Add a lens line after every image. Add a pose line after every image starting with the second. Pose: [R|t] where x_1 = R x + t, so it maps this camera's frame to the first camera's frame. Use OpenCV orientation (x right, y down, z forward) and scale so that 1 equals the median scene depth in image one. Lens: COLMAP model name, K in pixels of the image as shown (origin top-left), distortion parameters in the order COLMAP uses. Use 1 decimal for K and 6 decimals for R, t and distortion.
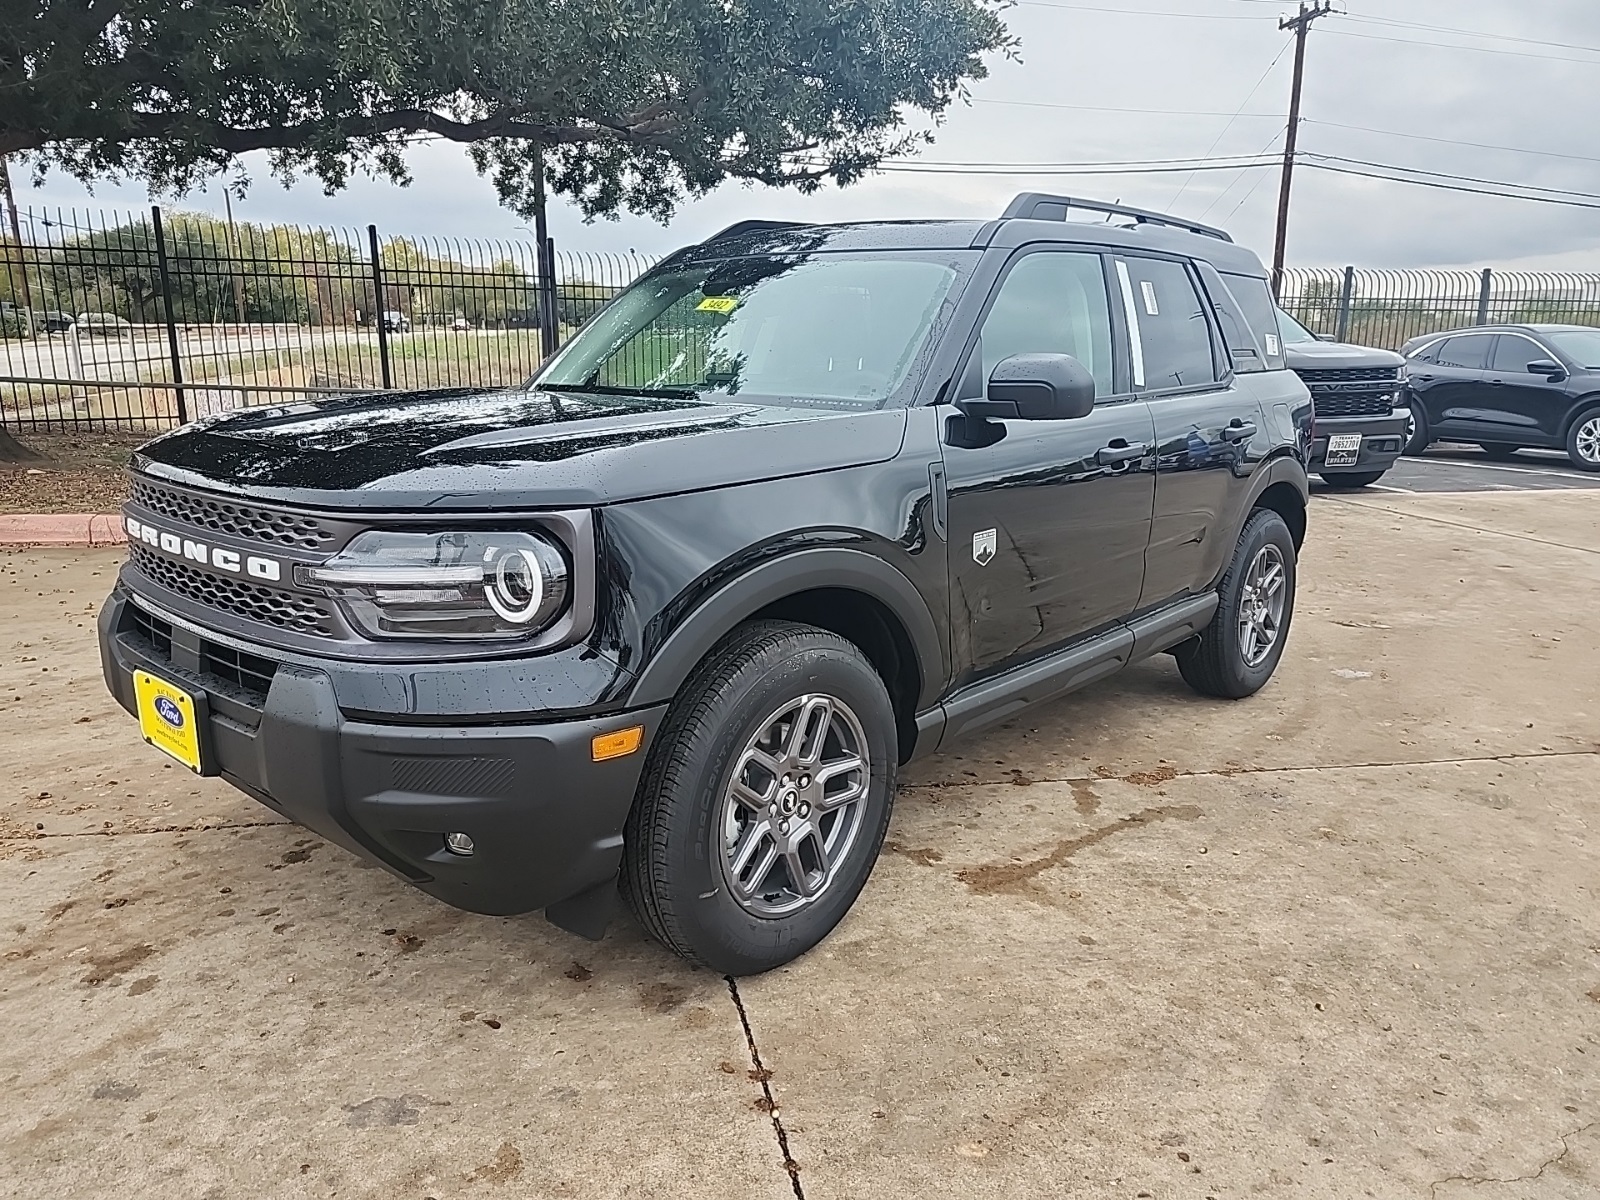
lens RADIAL K [[1128.7, 0, 779.7], [0, 1128.7, 647.3], [0, 0, 1]] dist [0.055692, -0.000288]
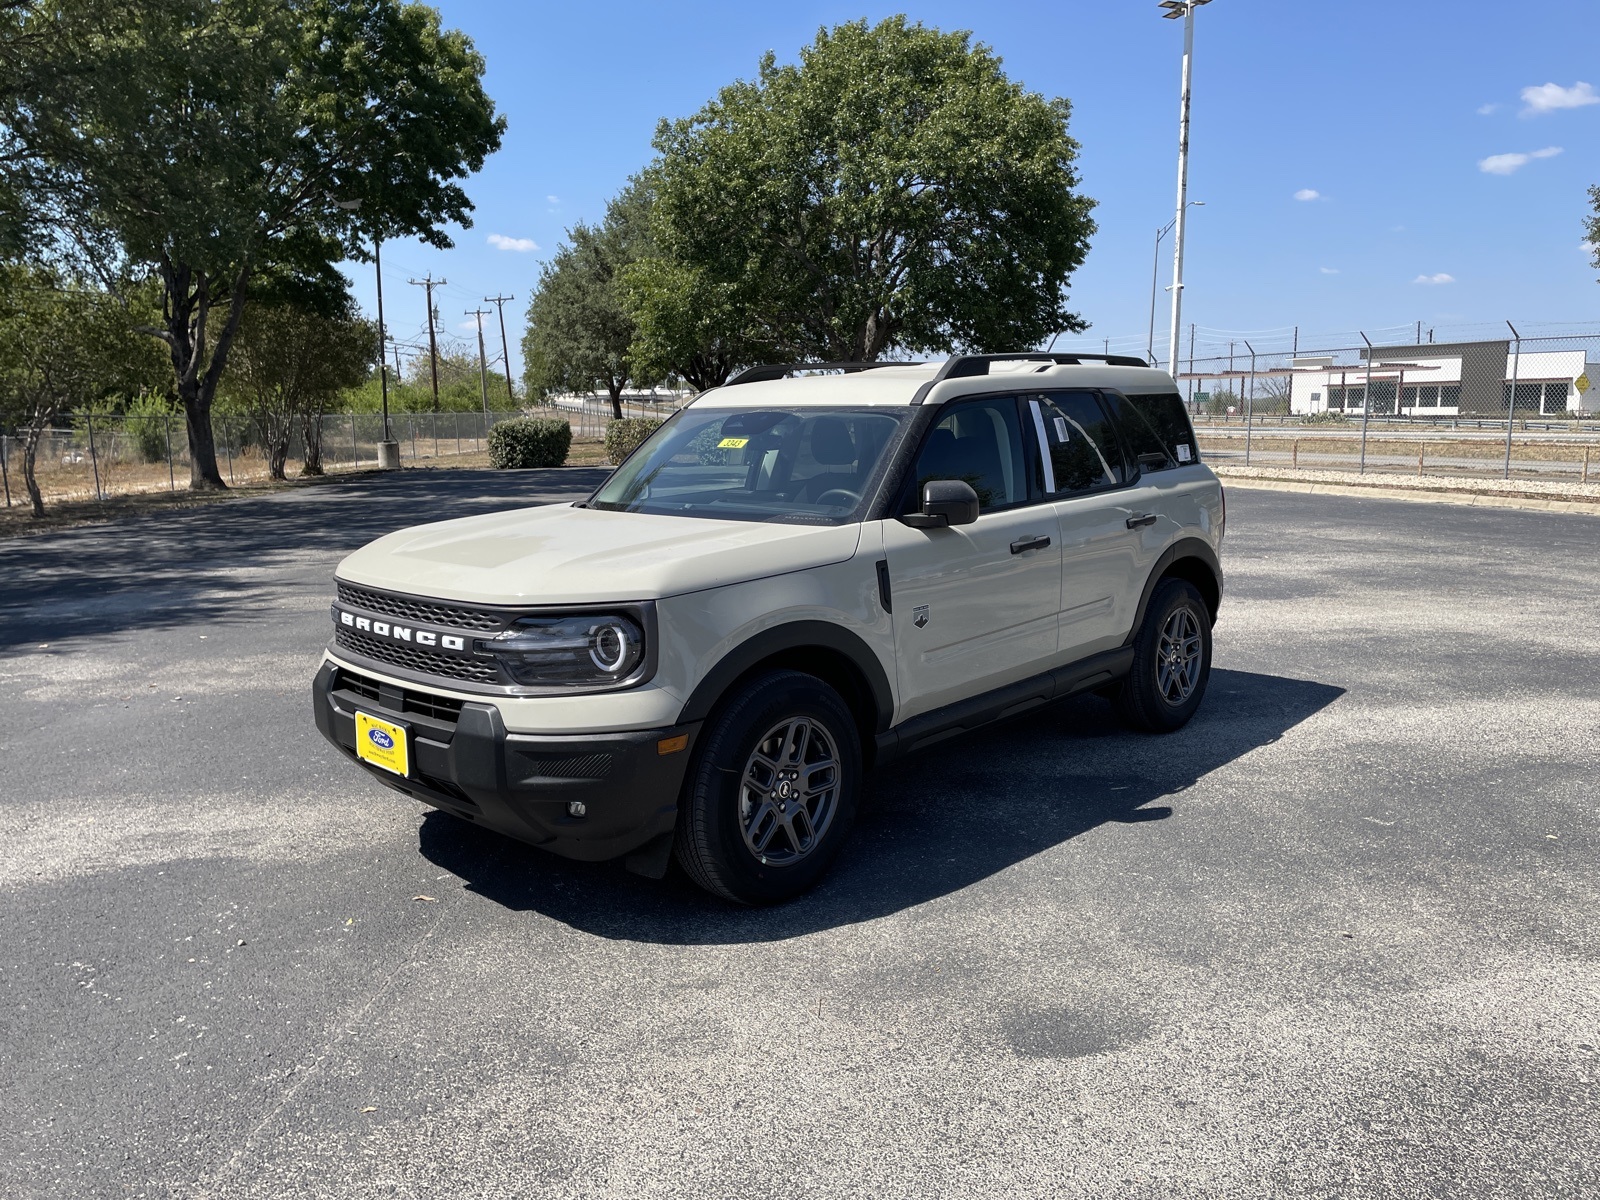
lens RADIAL K [[1291.1, 0, 800.0], [0, 1291.1, 600.0], [0, 0, 1]] dist [0.000160, -0.000532]
pose [[0.999648, -0.024012, -0.011302, 0.055881], [0.022754, 0.994660, -0.100669, 0.060863], [0.013659, 0.100377, 0.994856, -0.750920]]
